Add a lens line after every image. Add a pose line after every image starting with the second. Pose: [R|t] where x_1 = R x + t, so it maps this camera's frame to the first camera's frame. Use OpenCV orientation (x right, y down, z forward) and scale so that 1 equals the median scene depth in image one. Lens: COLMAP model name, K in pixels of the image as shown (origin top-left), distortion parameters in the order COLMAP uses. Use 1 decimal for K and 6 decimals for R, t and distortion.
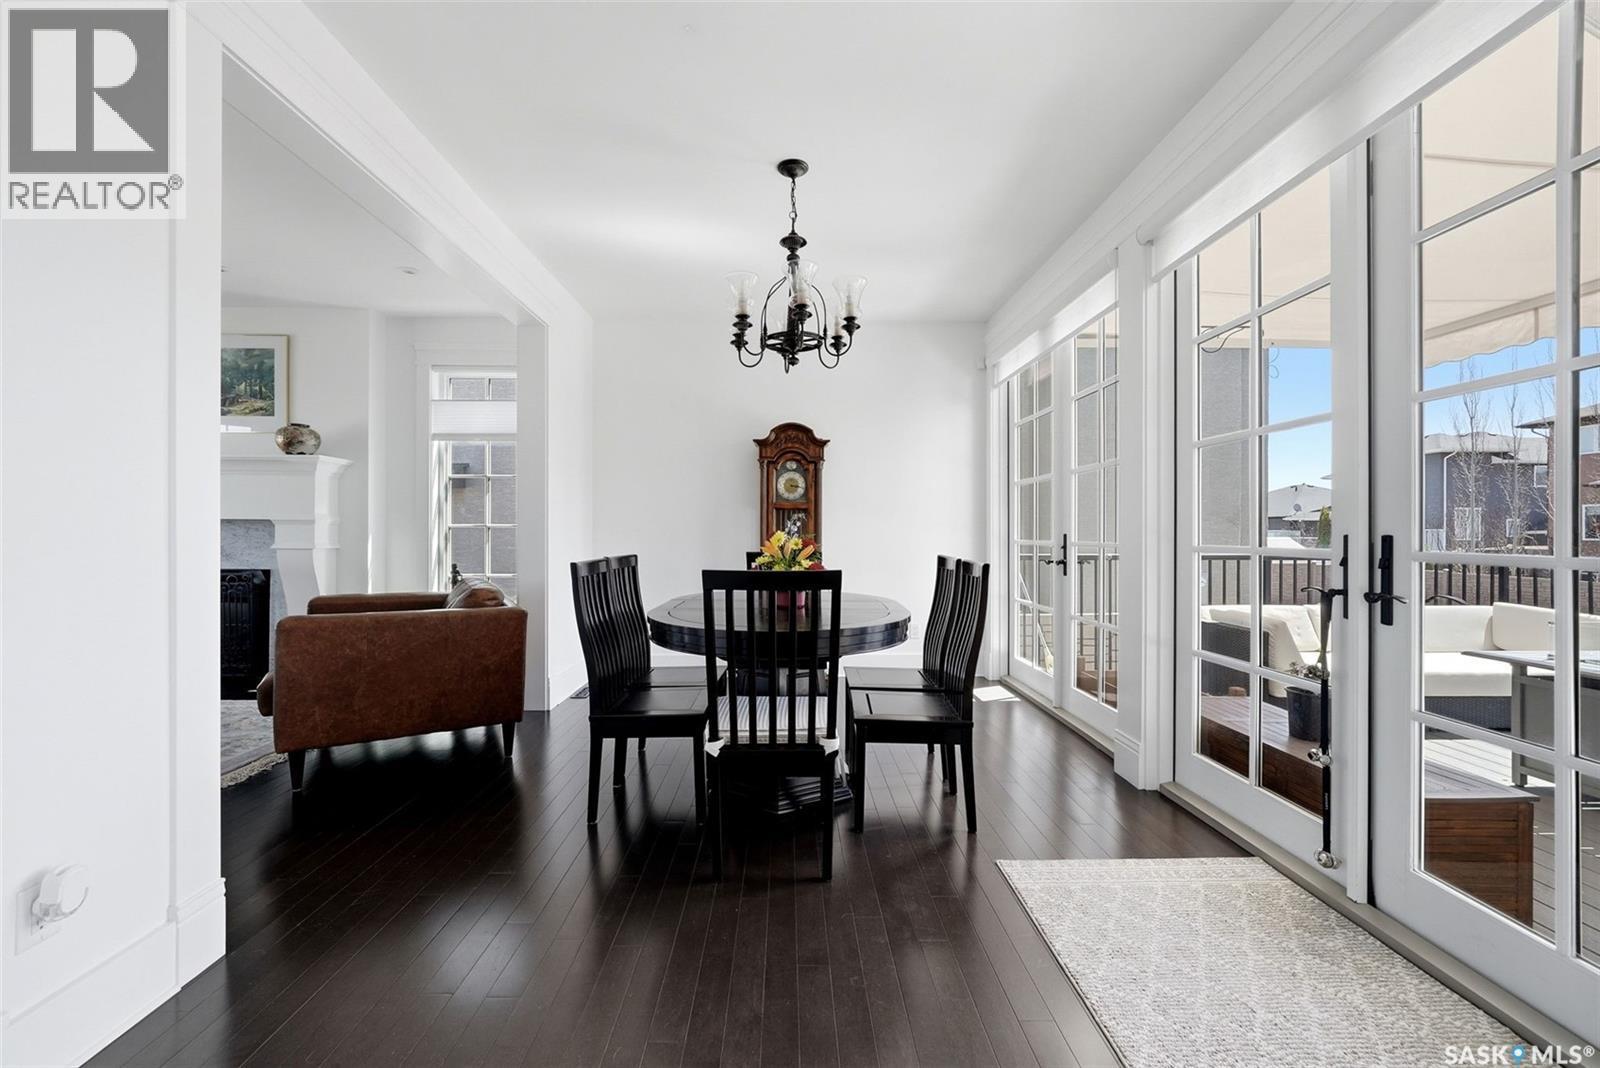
lens RADIAL K [[678.5, 0, 797.9], [0, 678.5, 525.3], [0, 0, 1]] dist [0.001589, 0.000476]
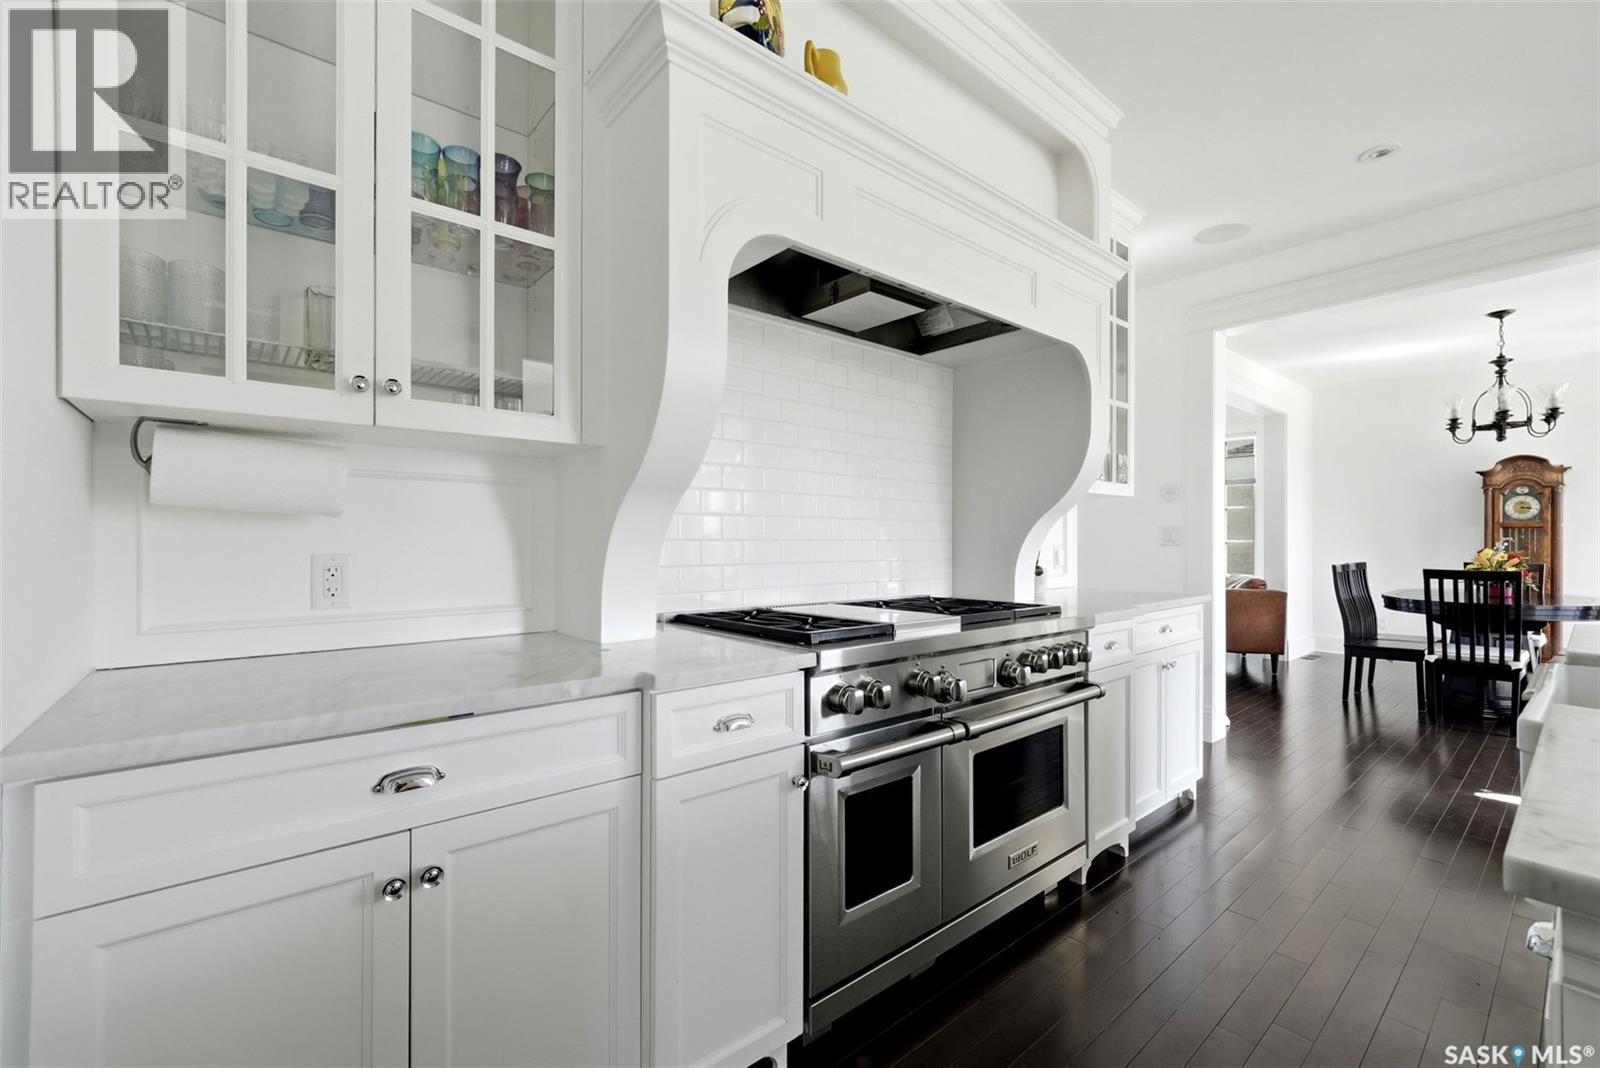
lens RADIAL K [[678.5, 0, 797.2], [0, 678.5, 544.2], [0, 0, 1]] dist [0.001589, 0.000476]
pose [[0.639138, 0.000904, -0.769091, 0.096213], [0.010854, 0.999889, 0.010195, -0.021221], [0.769015, -0.014864, 0.639058, -0.737731]]
